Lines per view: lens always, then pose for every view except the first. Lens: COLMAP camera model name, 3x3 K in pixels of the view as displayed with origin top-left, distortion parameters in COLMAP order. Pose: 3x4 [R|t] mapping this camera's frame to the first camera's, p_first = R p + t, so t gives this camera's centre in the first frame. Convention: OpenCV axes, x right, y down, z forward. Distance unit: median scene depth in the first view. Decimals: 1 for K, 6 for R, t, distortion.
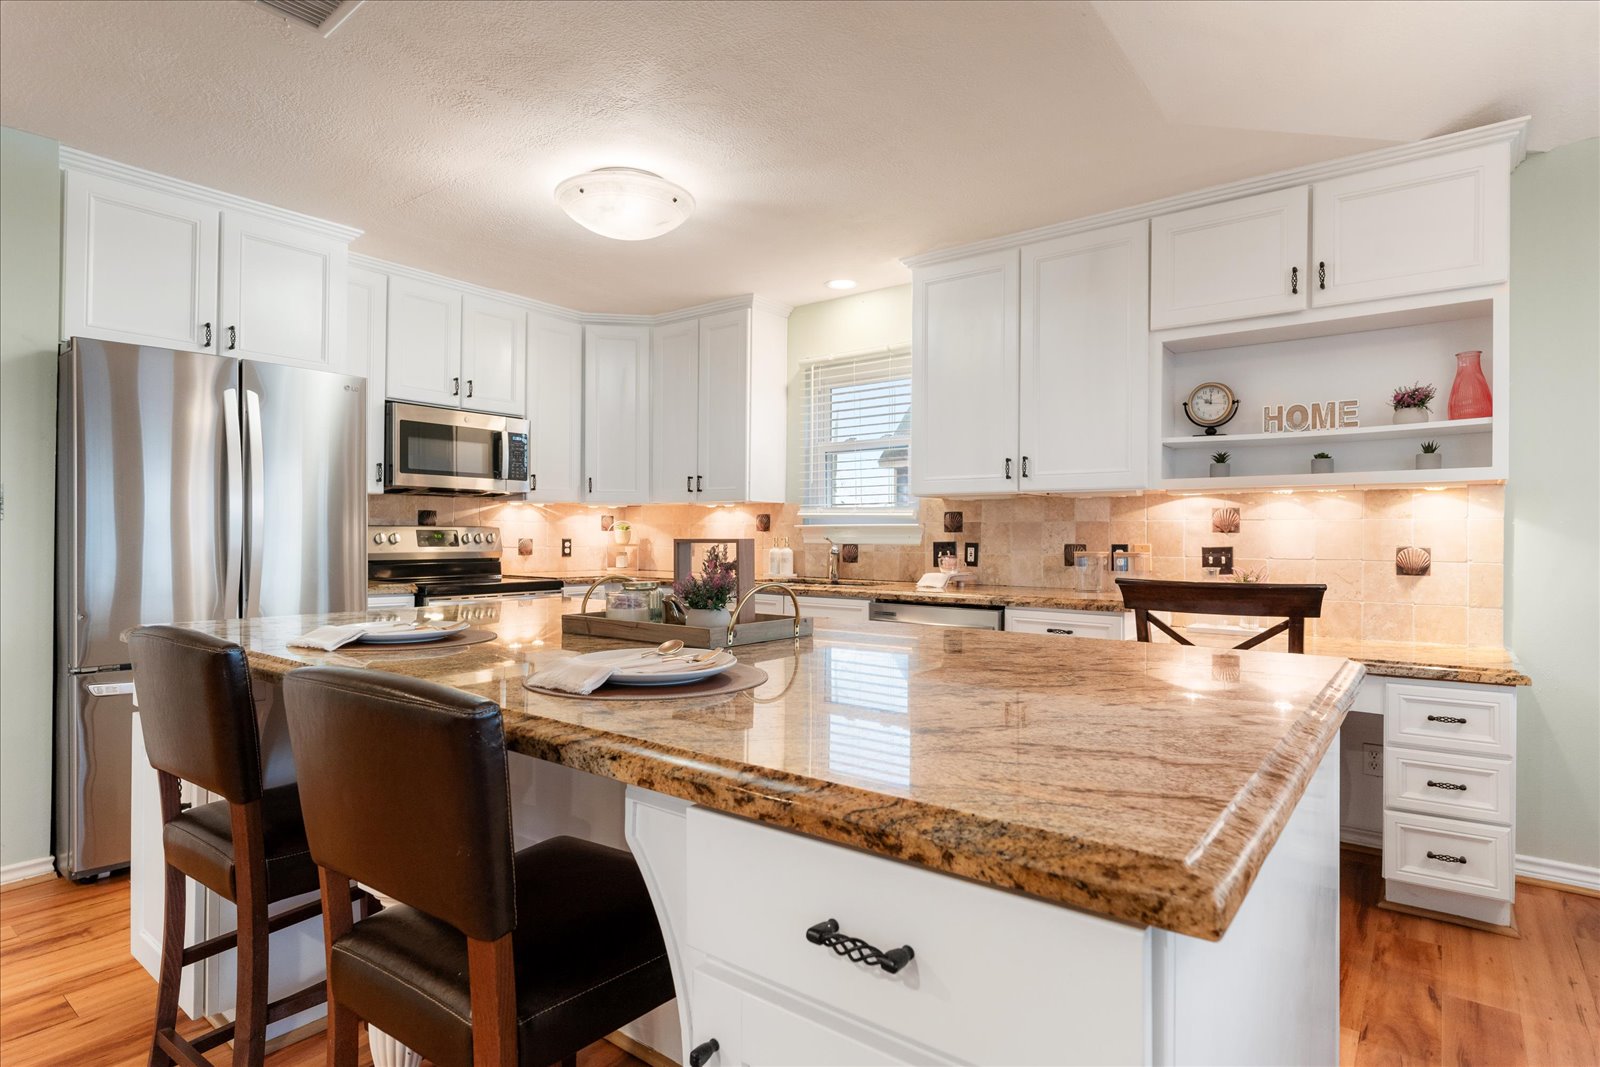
lens RADIAL K [[831.3, 0, 802.2], [0, 831.3, 533.9], [0, 0, 1]] dist [-0.000960, -0.002476]
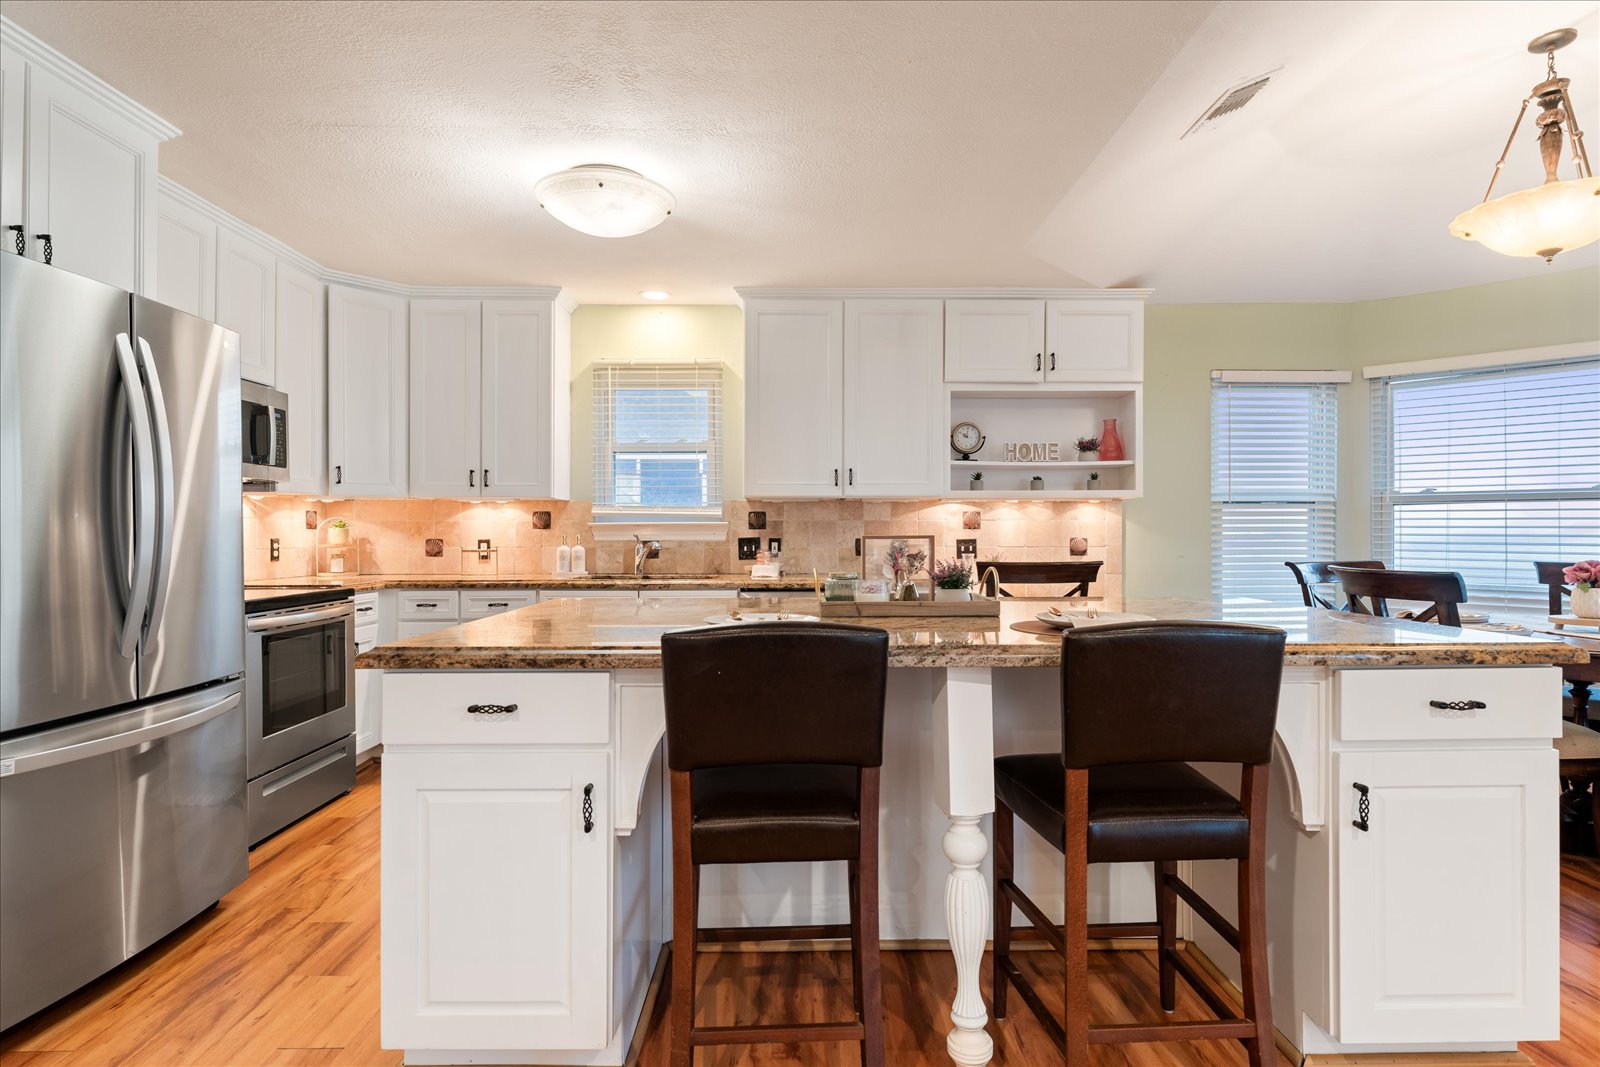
lens RADIAL K [[831.3, 0, 801.9], [0, 831.3, 536.2], [0, 0, 1]] dist [-0.000960, -0.002476]
pose [[0.787078, -0.008363, 0.616797, -0.585339], [0.004225, 0.999958, 0.008167, -0.001827], [-0.616839, -0.003822, 0.787080, 0.062582]]
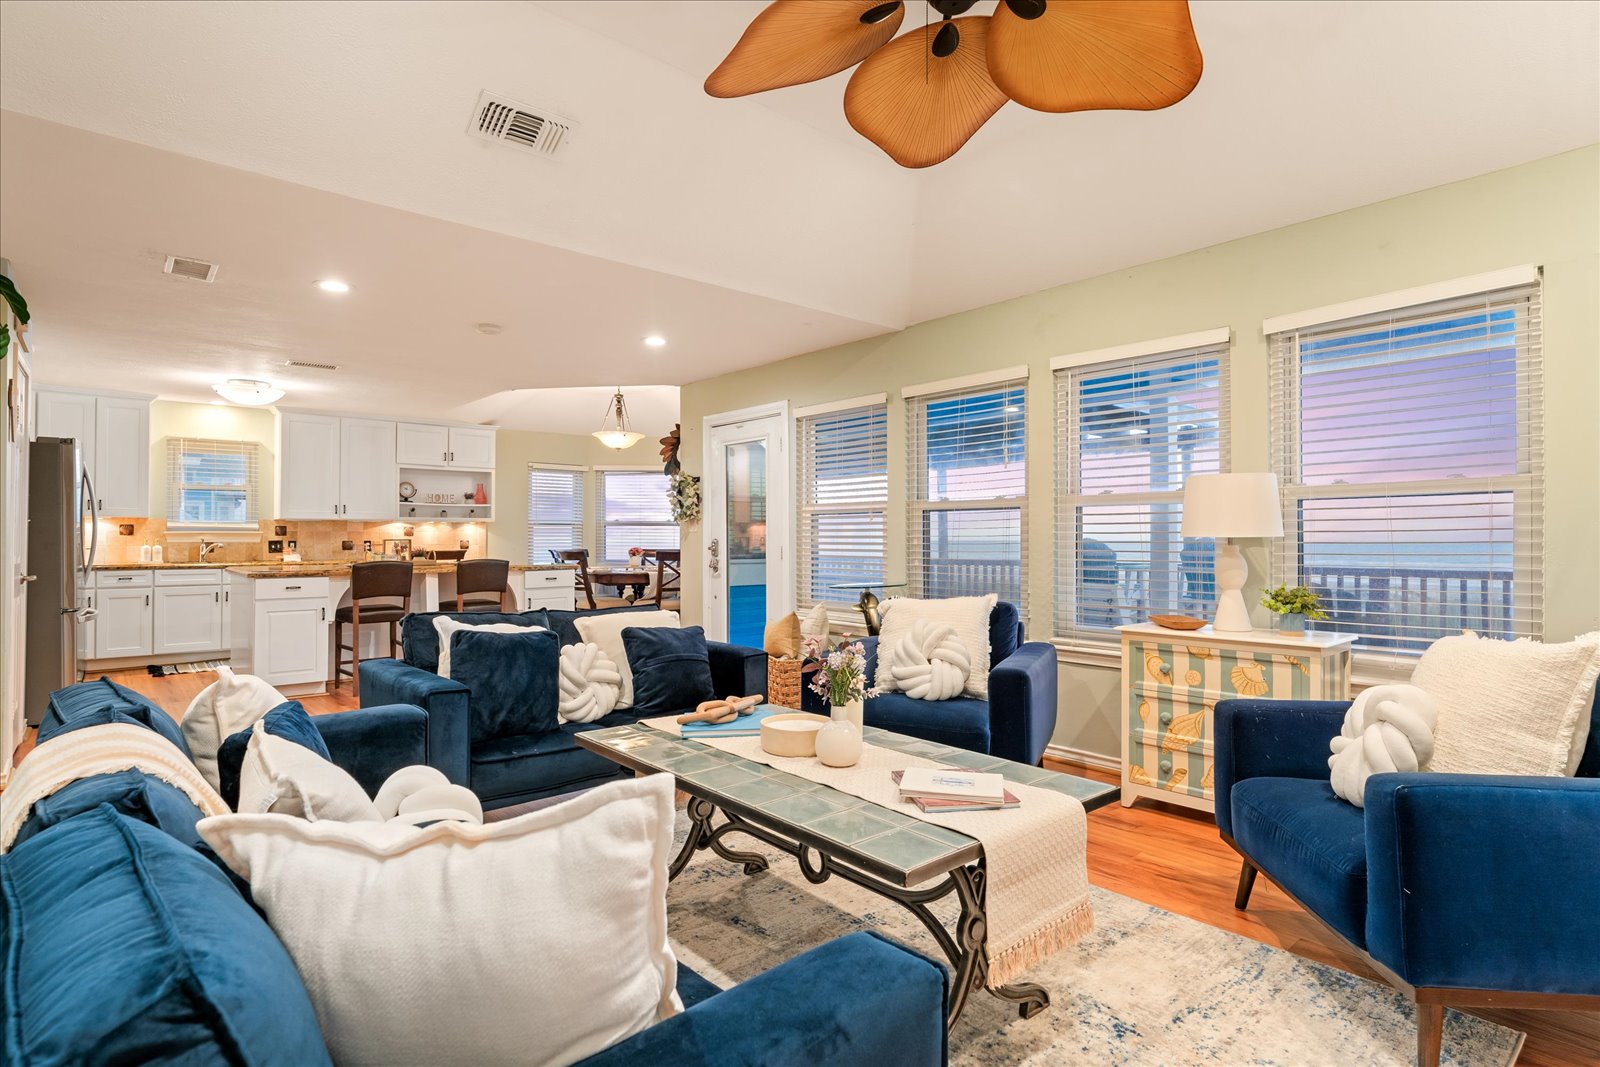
lens RADIAL K [[831.3, 0, 808.9], [0, 831.3, 536.3], [0, 0, 1]] dist [-0.000960, -0.002476]
pose [[0.199288, -0.004865, 0.979929, -1.926917], [-0.003233, 0.999979, 0.005622, -0.020127], [-0.979936, -0.004289, 0.199268, -0.857056]]
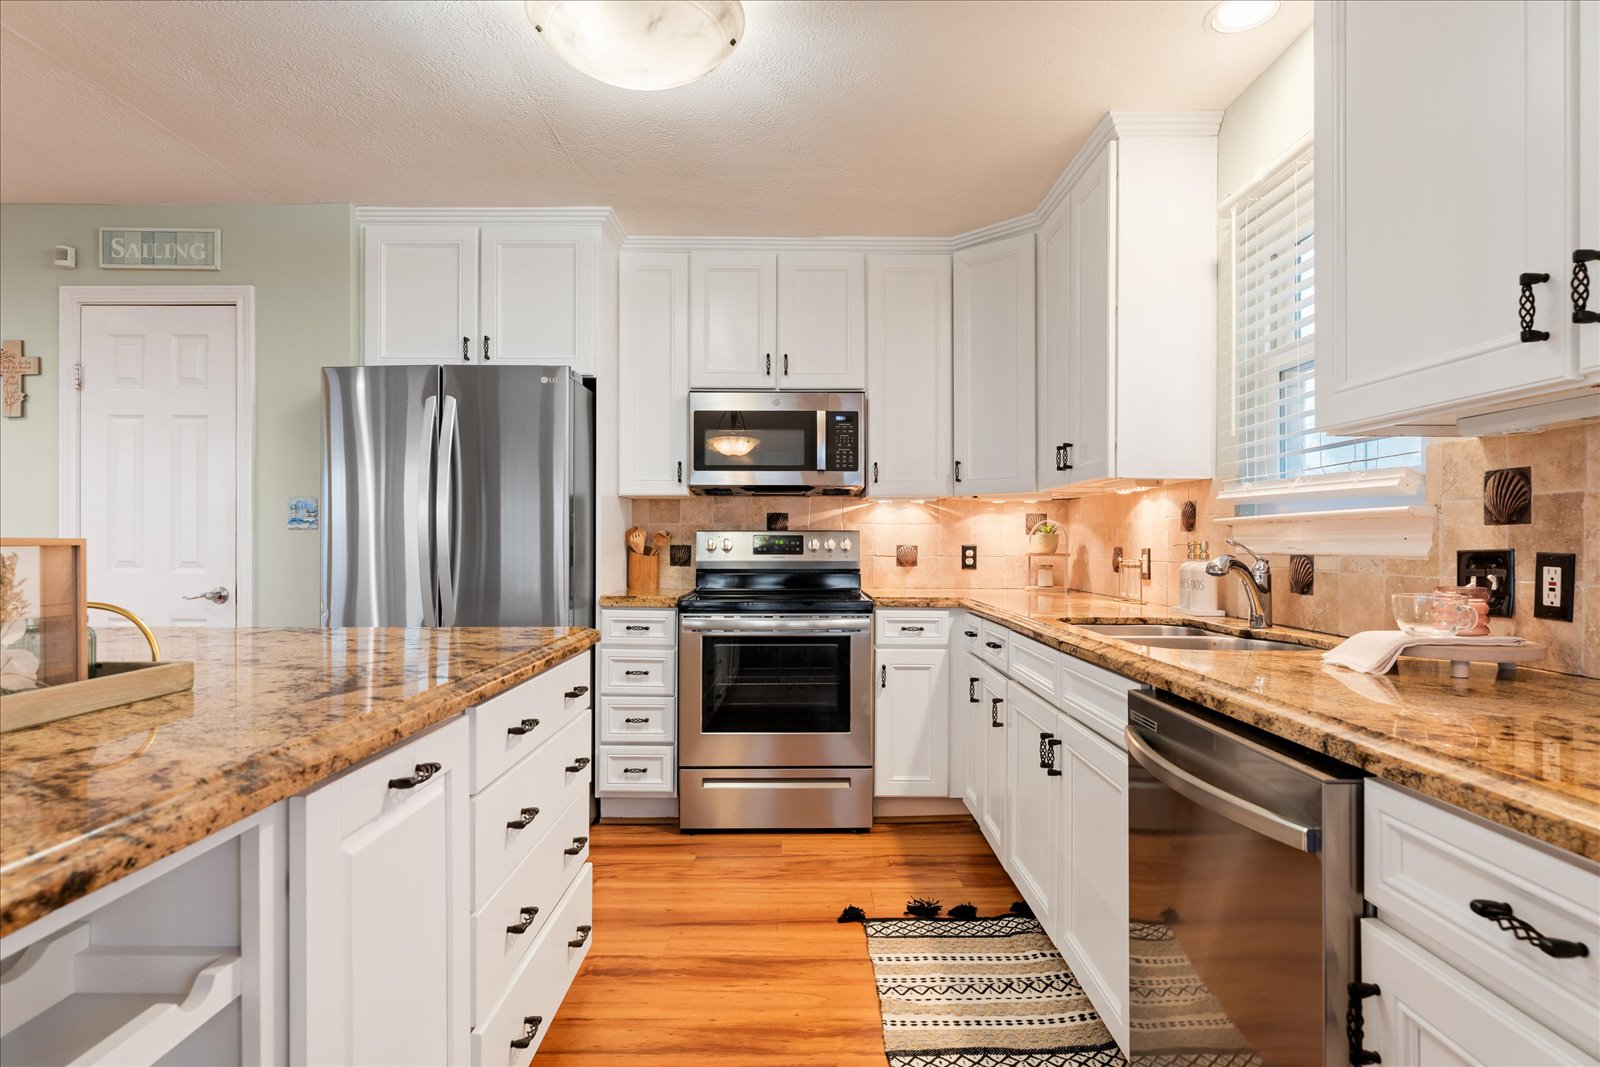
lens RADIAL K [[831.3, 0, 803.4], [0, 831.3, 541.2], [0, 0, 1]] dist [-0.000960, -0.002476]
pose [[0.617712, -0.005774, -0.786383, 0.337485], [0.003569, 0.999983, -0.004539, 0.007451], [0.786396, -0.000003, 0.617722, 0.639575]]
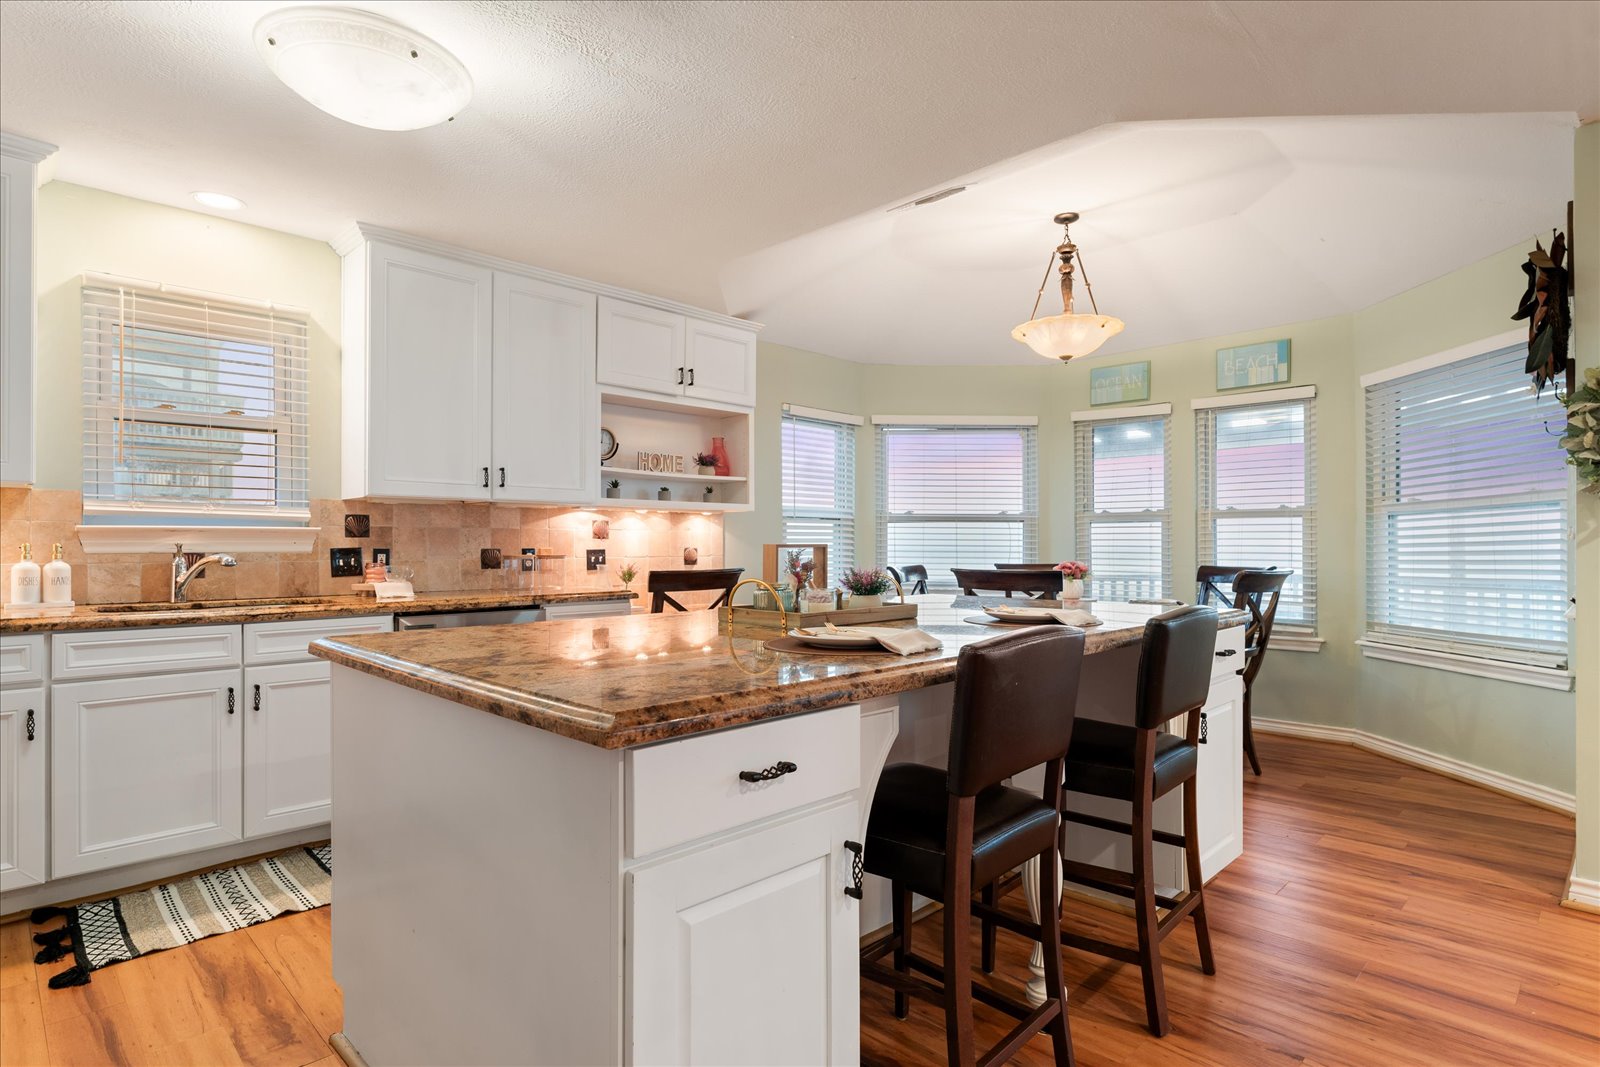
lens RADIAL K [[831.3, 0, 801.2], [0, 831.3, 549.2], [0, 0, 1]] dist [-0.000960, -0.002476]
pose [[0.128749, -0.010919, 0.991617, -0.787343], [-0.001542, 0.999936, 0.011211, 0.000068], [-0.991676, -0.002972, 0.128724, 0.493621]]
